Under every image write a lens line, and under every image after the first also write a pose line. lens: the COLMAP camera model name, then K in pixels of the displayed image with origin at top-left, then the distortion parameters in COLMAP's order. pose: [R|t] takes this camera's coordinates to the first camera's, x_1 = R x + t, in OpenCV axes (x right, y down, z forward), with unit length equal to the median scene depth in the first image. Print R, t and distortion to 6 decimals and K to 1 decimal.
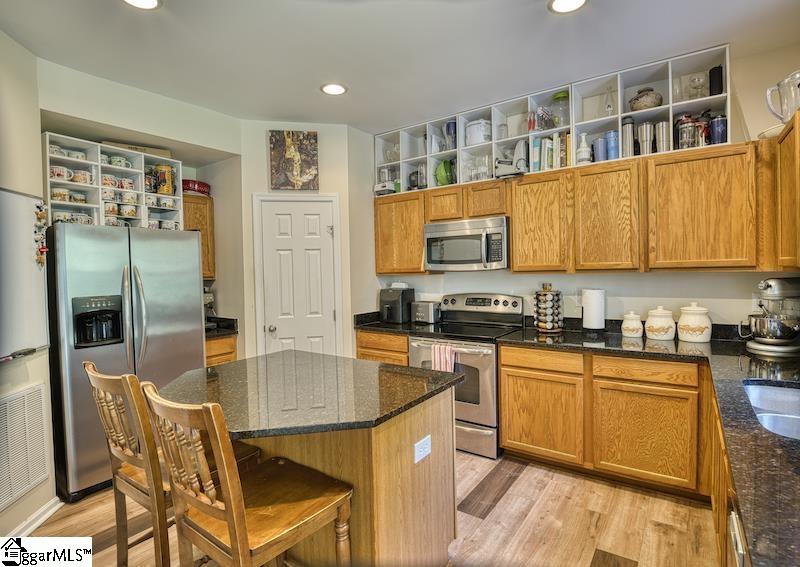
lens RADIAL K [[403.7, 0, 399.1], [0, 403.7, 283.1], [0, 0, 1]] dist [-0.022557, -0.005783]
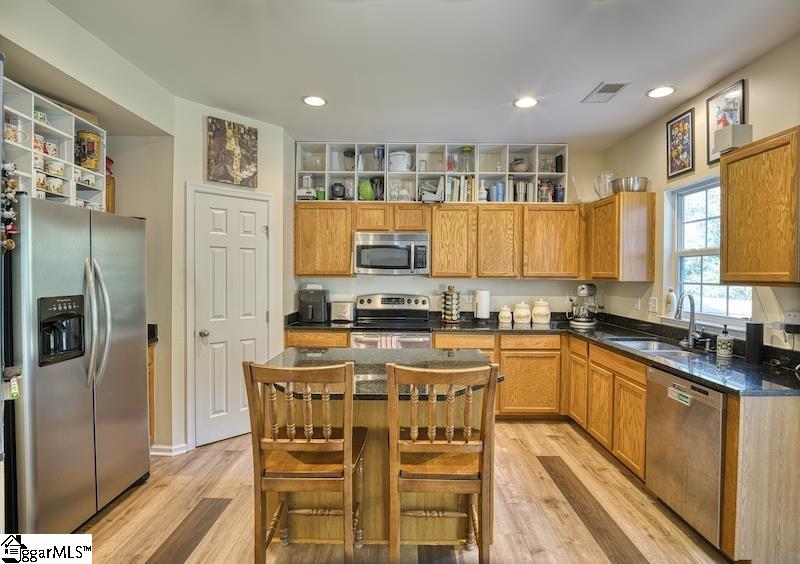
lens RADIAL K [[403.7, 0, 404.1], [0, 403.7, 281.1], [0, 0, 1]] dist [-0.022557, -0.005783]
pose [[0.819431, 0.017503, 0.572910, -0.544757], [-0.008241, 0.999790, -0.018759, 0.011182], [-0.573118, 0.010650, 0.819404, -0.001337]]
